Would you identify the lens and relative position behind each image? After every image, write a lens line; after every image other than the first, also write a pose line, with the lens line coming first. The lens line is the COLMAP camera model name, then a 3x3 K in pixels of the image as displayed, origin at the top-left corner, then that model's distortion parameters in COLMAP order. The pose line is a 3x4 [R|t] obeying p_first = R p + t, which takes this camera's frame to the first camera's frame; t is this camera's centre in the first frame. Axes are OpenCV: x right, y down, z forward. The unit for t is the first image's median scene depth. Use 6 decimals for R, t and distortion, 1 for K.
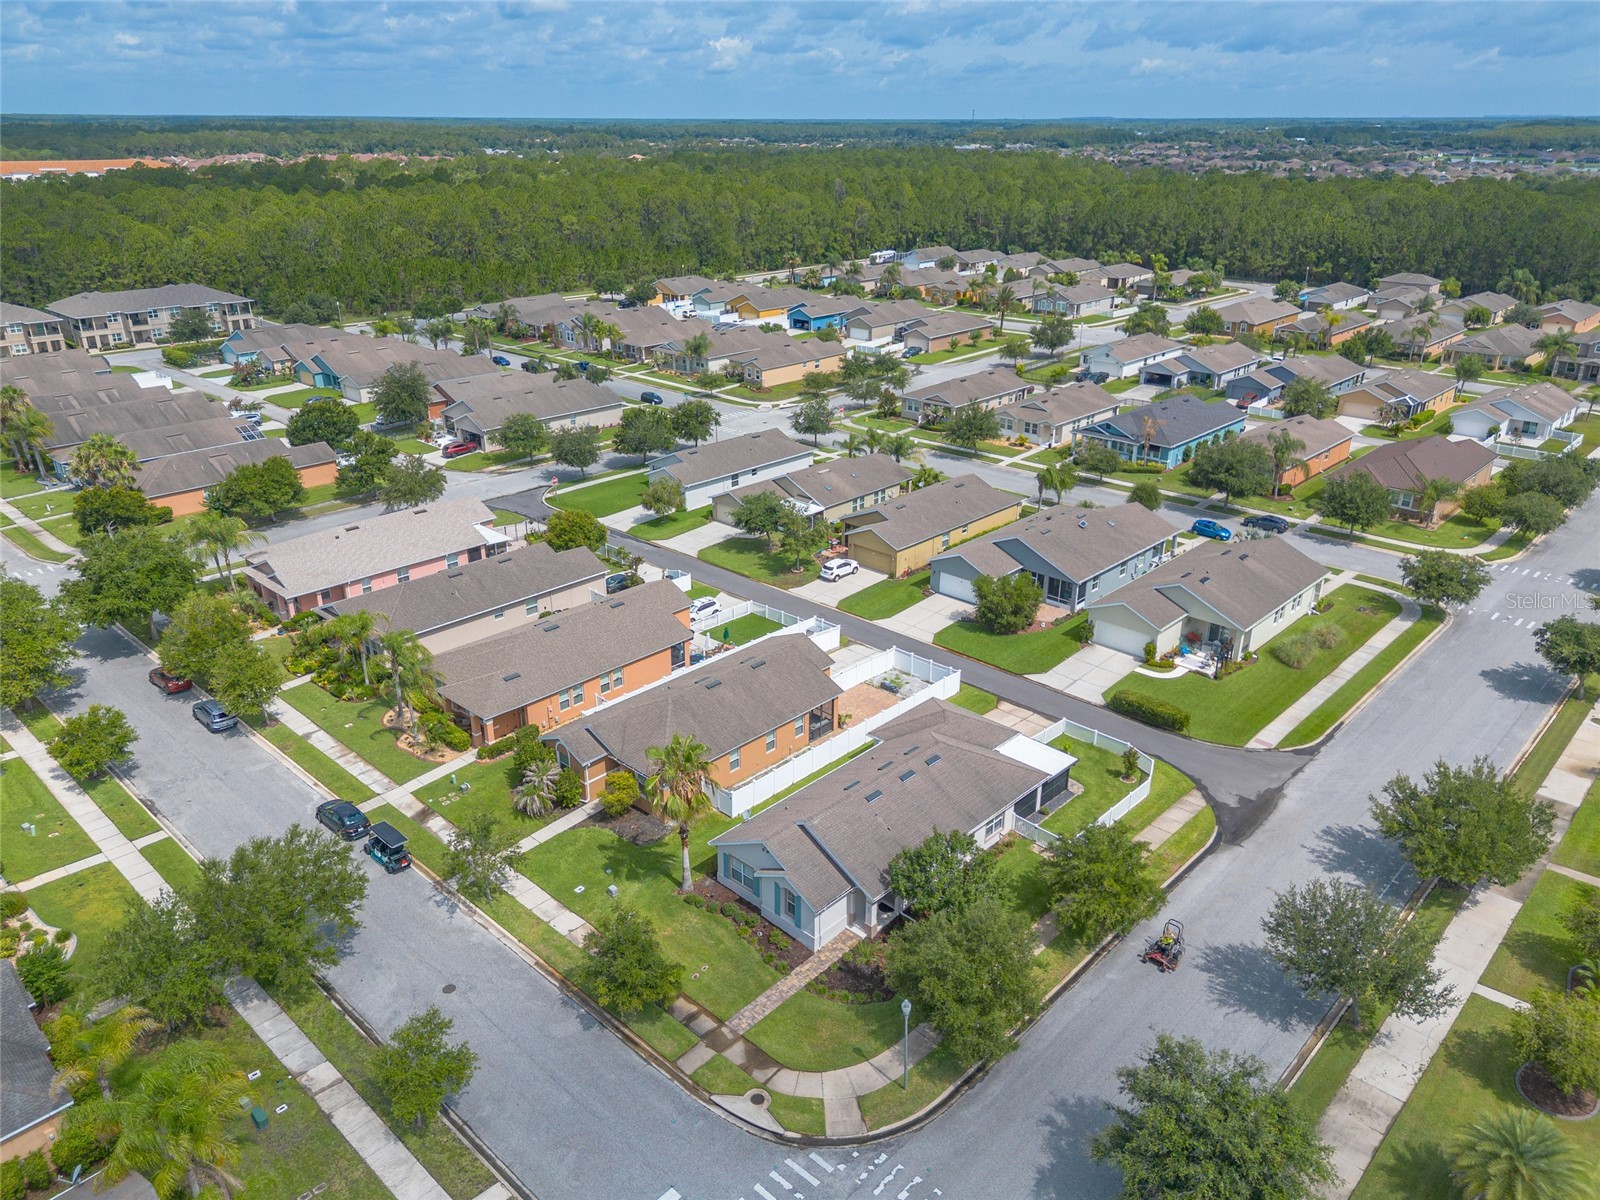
lens RADIAL K [[1139.9, 0, 798.9], [0, 1139.9, 600.7], [0, 0, 1]] dist [0.075708, -0.076851]
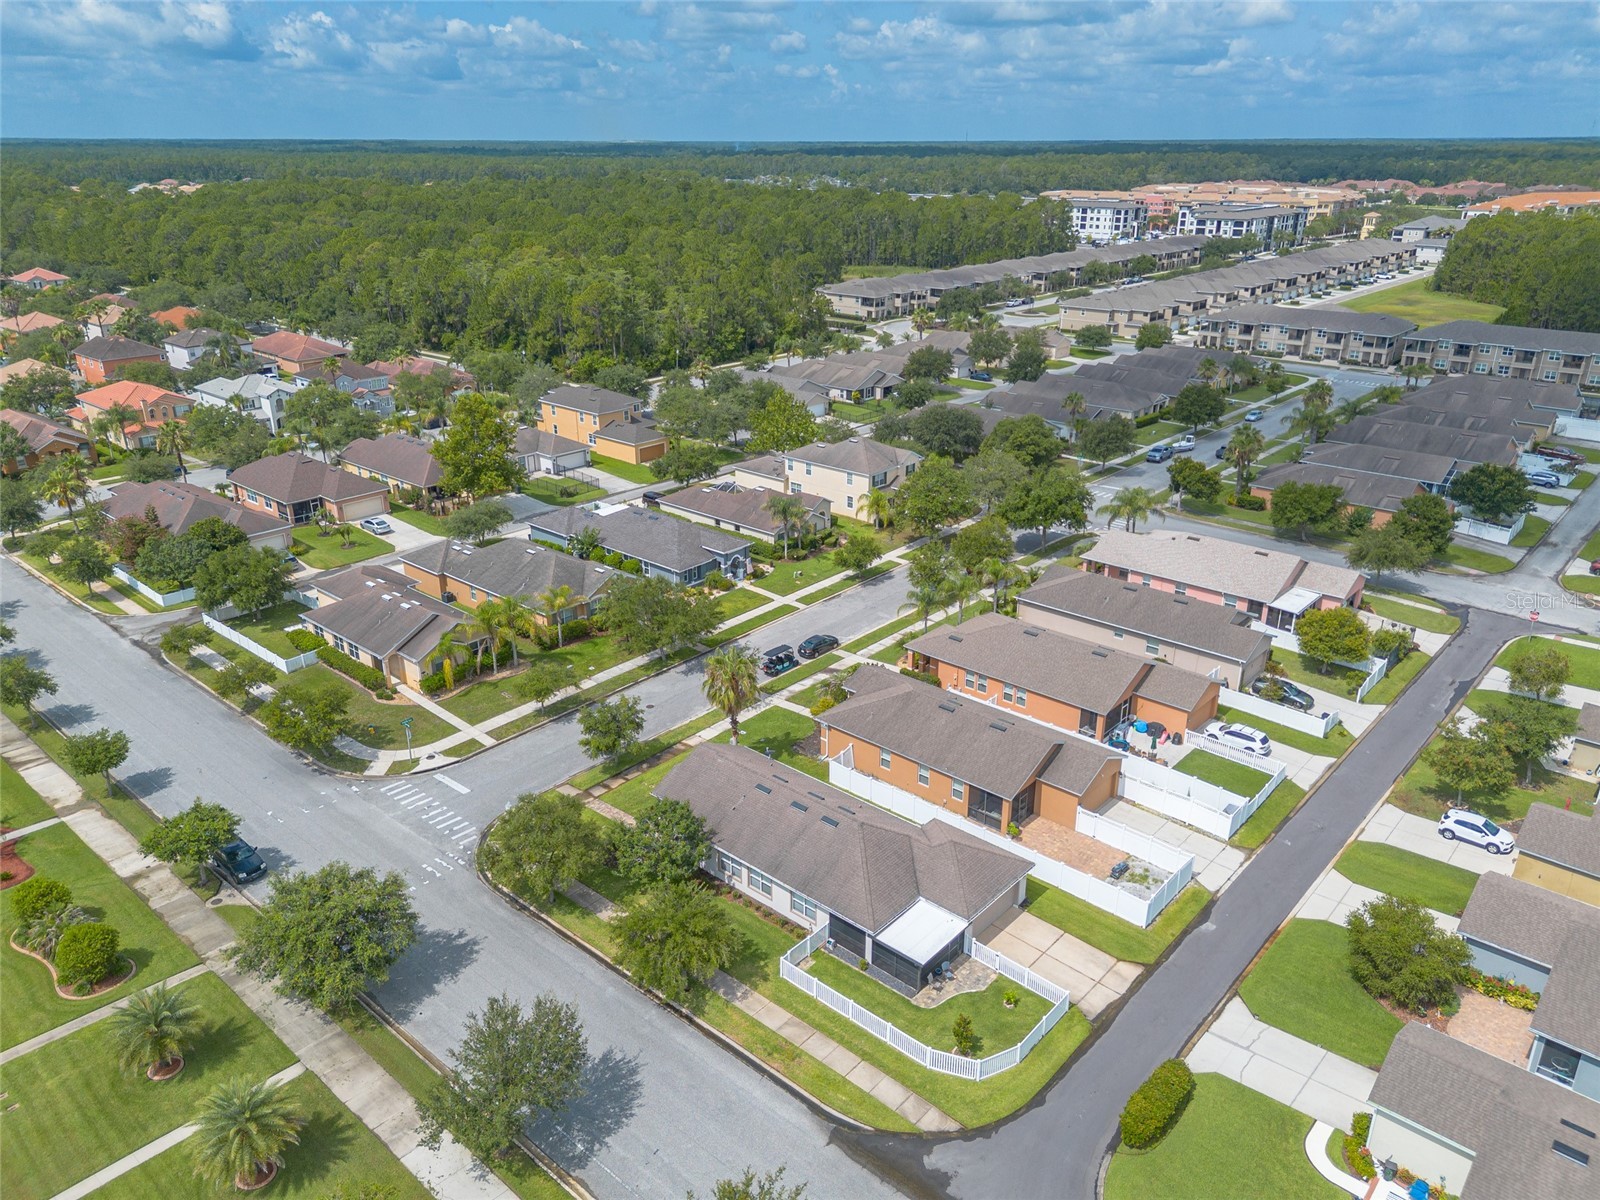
lens RADIAL K [[1116.9, 0, 800.8], [0, 1116.9, 640.5], [0, 0, 1]] dist [0.080780, -0.082416]
pose [[0.033620, 0.403854, -0.914205, 0.603836], [-0.387930, 0.848278, 0.360465, -0.215521], [0.921076, 0.342528, 0.185187, 0.472411]]
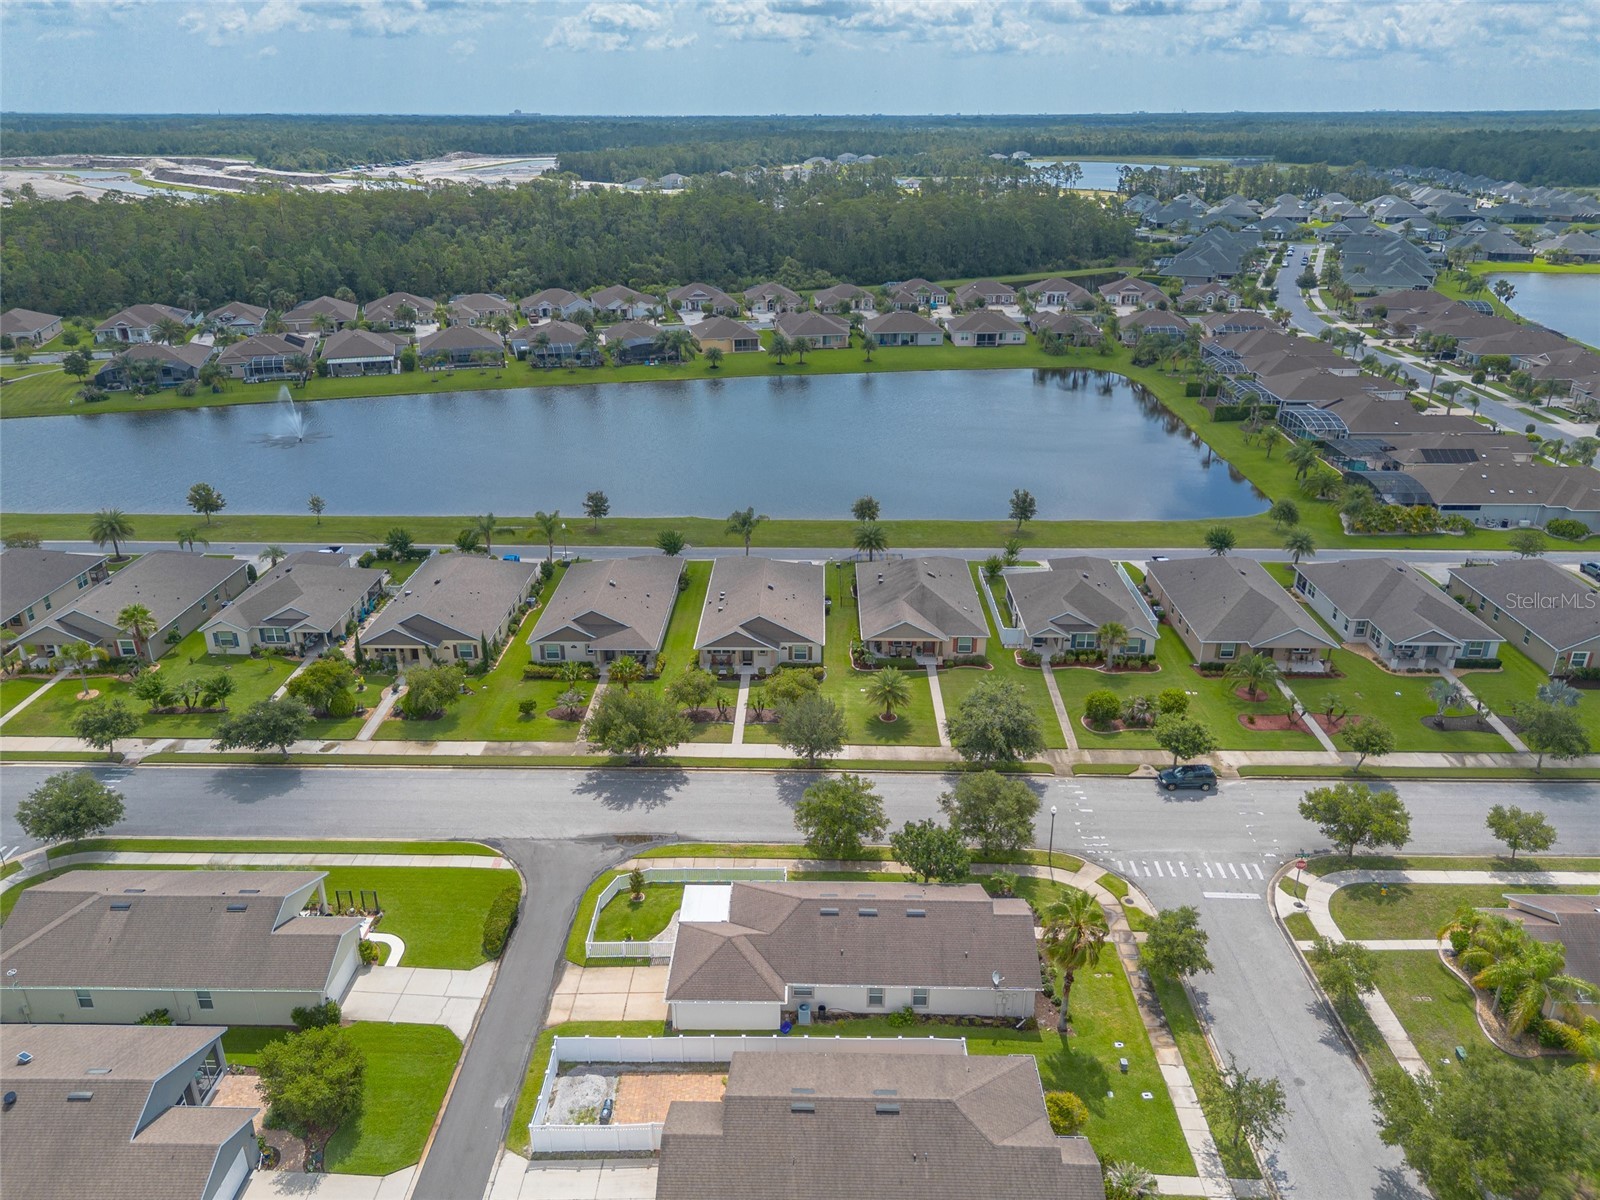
lens RADIAL K [[1139.9, 0, 798.9], [0, 1139.9, 600.7], [0, 0, 1]] dist [0.075708, -0.076851]
pose [[-0.672508, -0.290371, 0.680748, -0.334557], [0.286986, 0.745531, 0.601516, -0.468106], [-0.682182, 0.599890, -0.418043, 0.833722]]
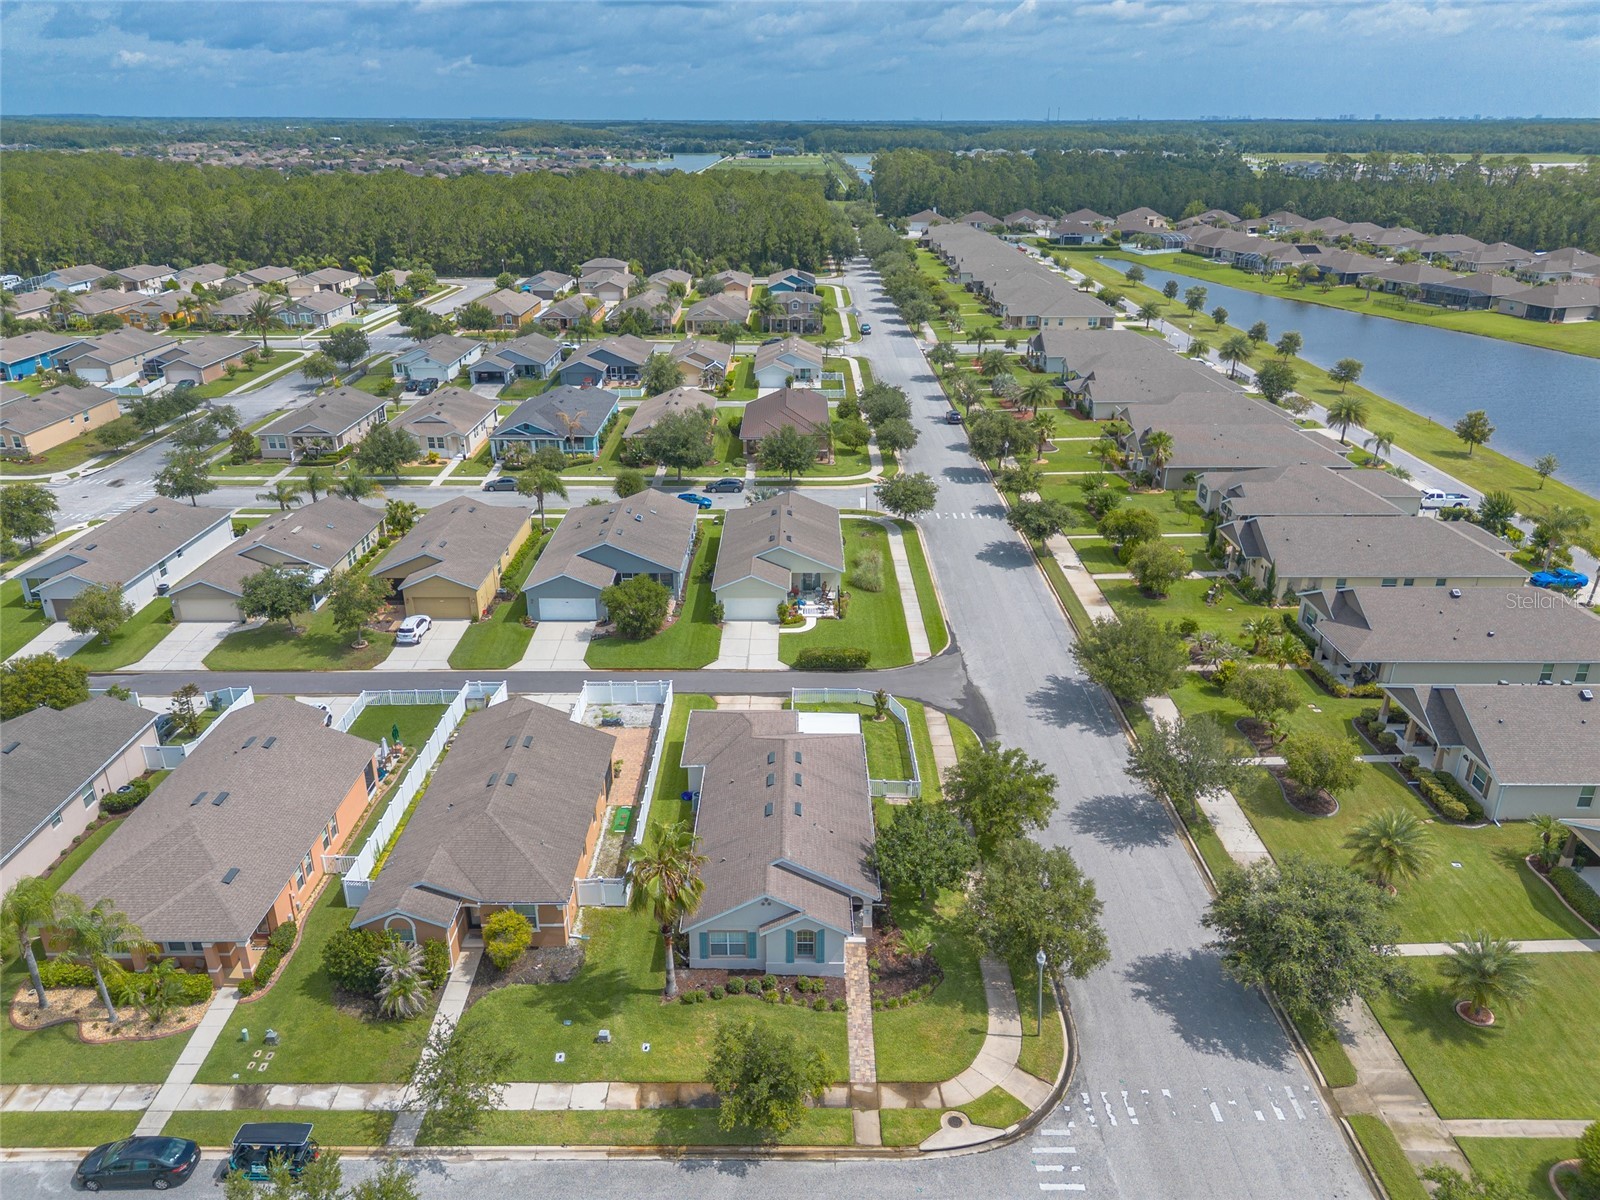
lens RADIAL K [[1128.1, 0, 797.5], [0, 1128.1, 607.4], [0, 0, 1]] dist [0.081563, -0.083856]
pose [[0.726598, -0.271355, 0.631207, -0.300221], [0.266006, 0.958158, 0.105705, -0.058038], [-0.633479, 0.091100, 0.768378, 0.146386]]
